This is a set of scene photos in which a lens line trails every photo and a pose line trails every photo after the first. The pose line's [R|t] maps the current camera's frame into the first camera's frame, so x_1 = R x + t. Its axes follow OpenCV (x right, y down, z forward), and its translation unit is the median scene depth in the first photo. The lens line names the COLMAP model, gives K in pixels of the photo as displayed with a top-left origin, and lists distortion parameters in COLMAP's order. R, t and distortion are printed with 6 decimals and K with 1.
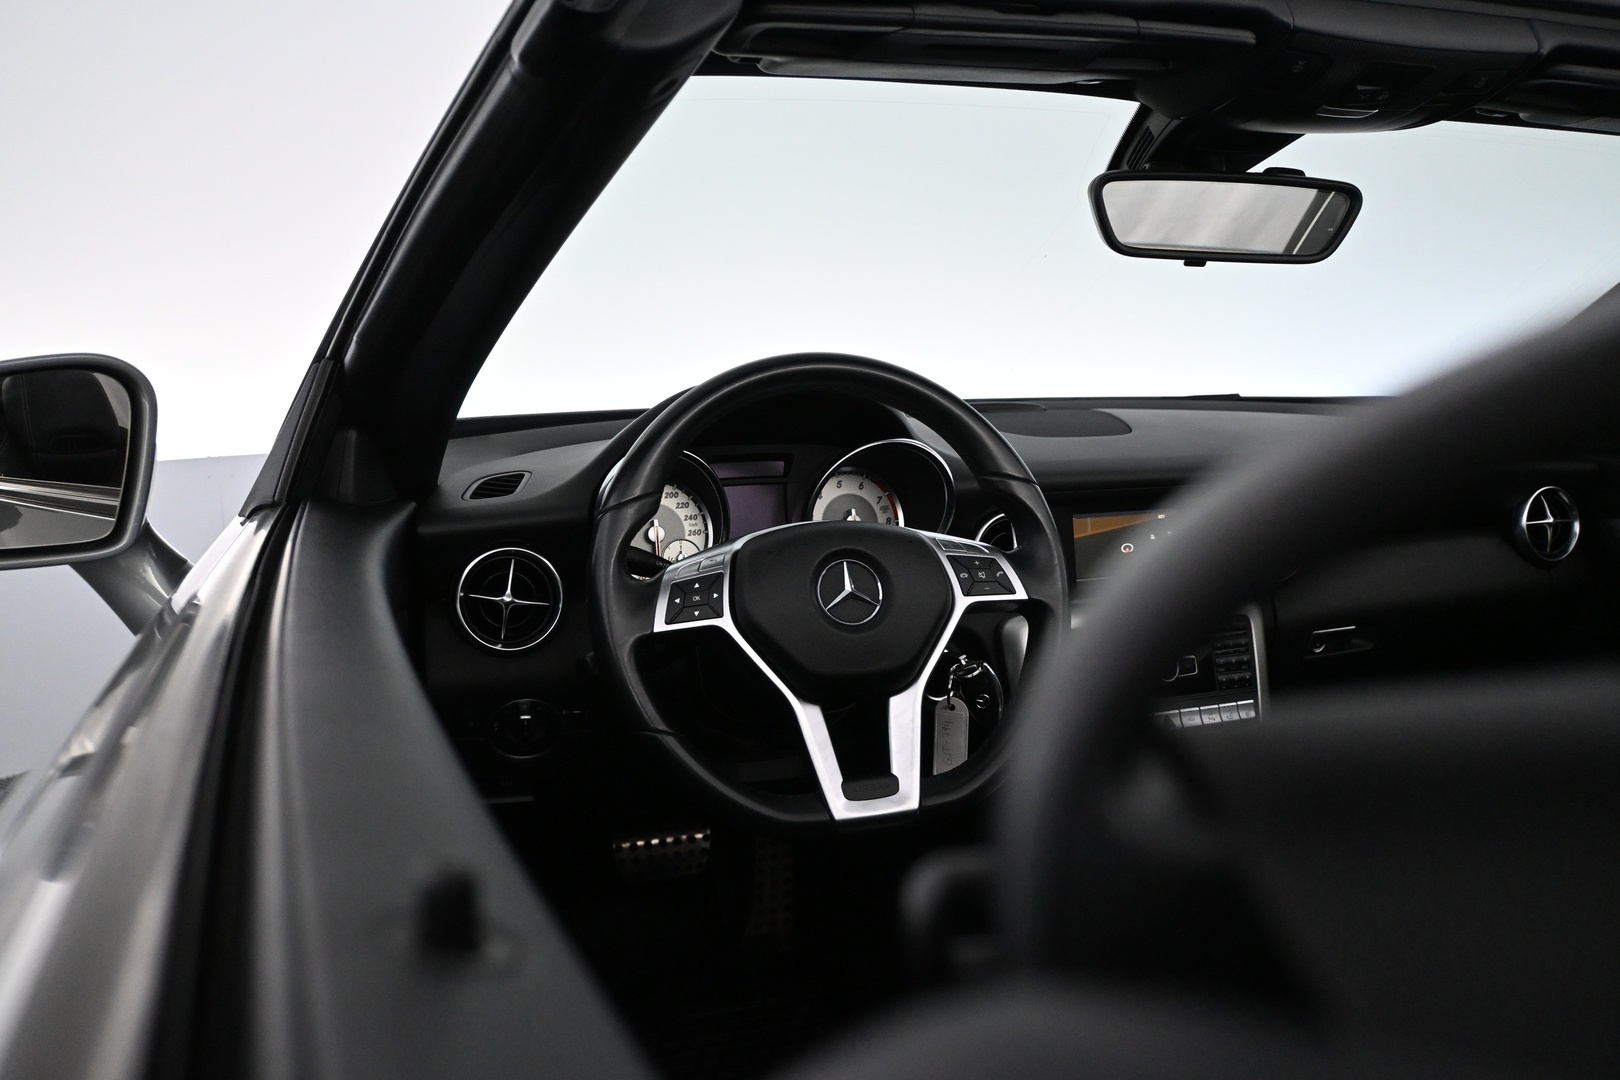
lens RADIAL K [[1212.0, 0, 816.0], [0, 1212.0, 534.7], [0, 0, 1]] dist [-0.008299, -0.000405]
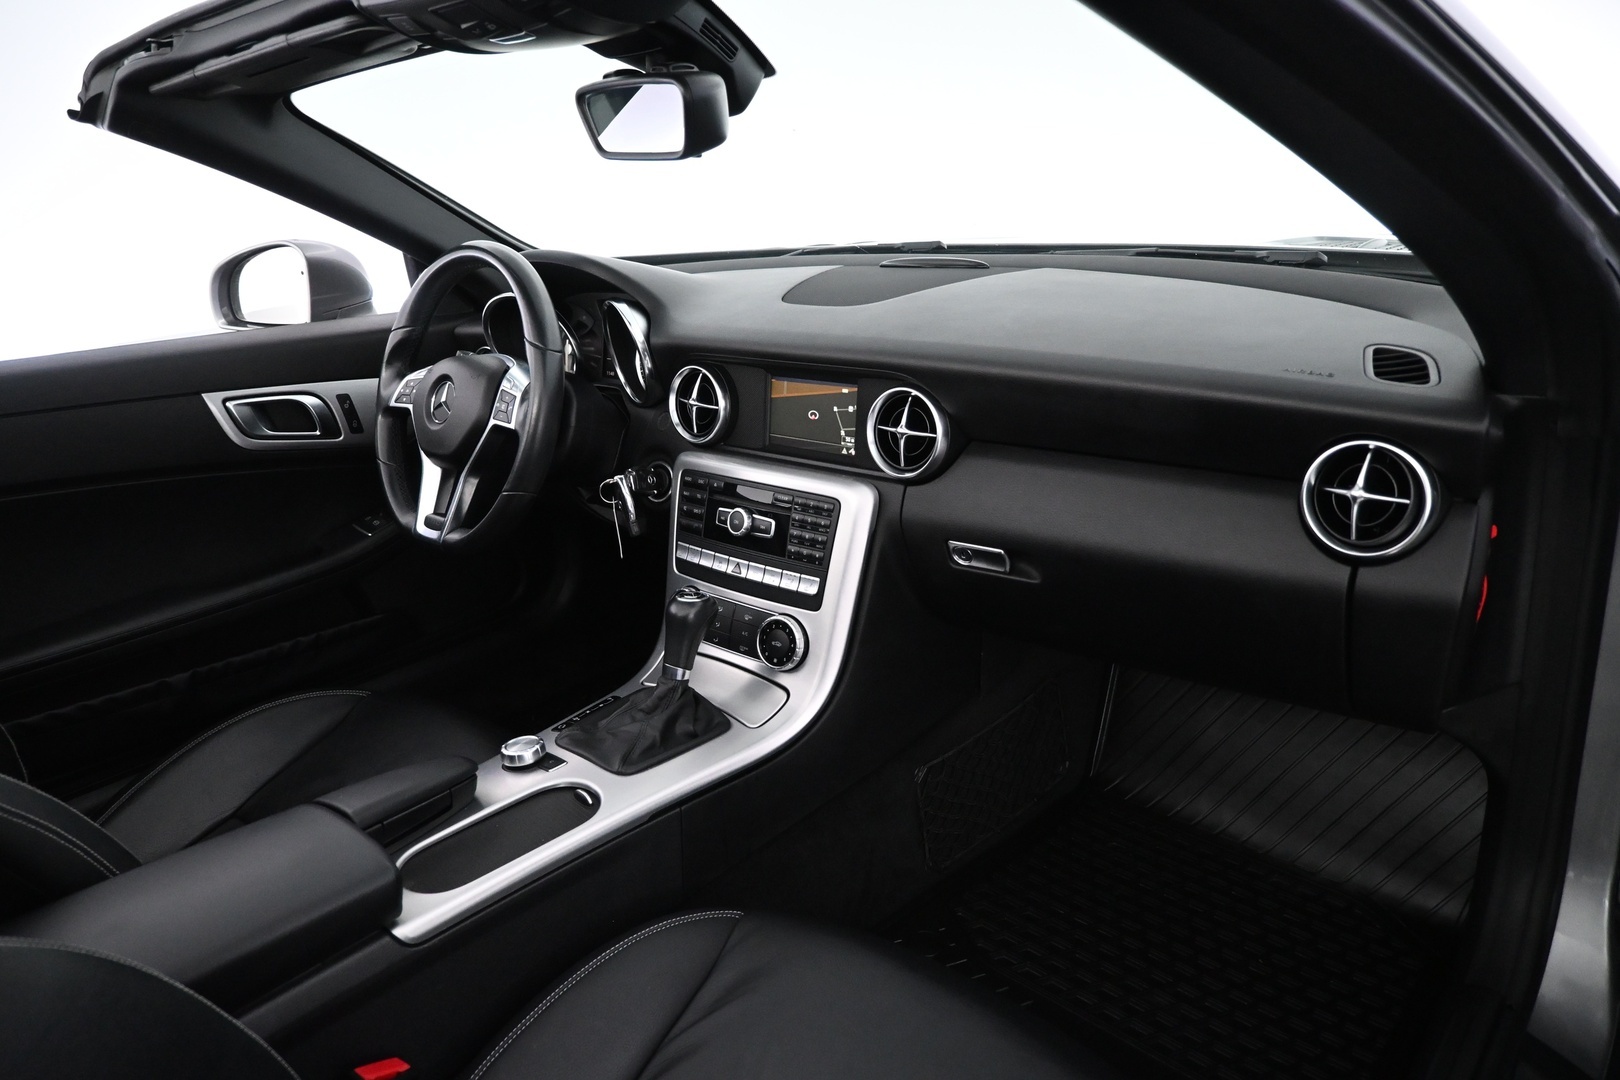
lens RADIAL K [[1097.6, 0, 811.9], [0, 1097.6, 531.4], [0, 0, 1]] dist [-0.004991, -0.000008]
pose [[0.478369, 0.260905, -0.838506, 1.332160], [-0.064792, 0.962729, 0.262594, -0.175484], [0.875766, -0.071288, 0.477444, 0.638741]]
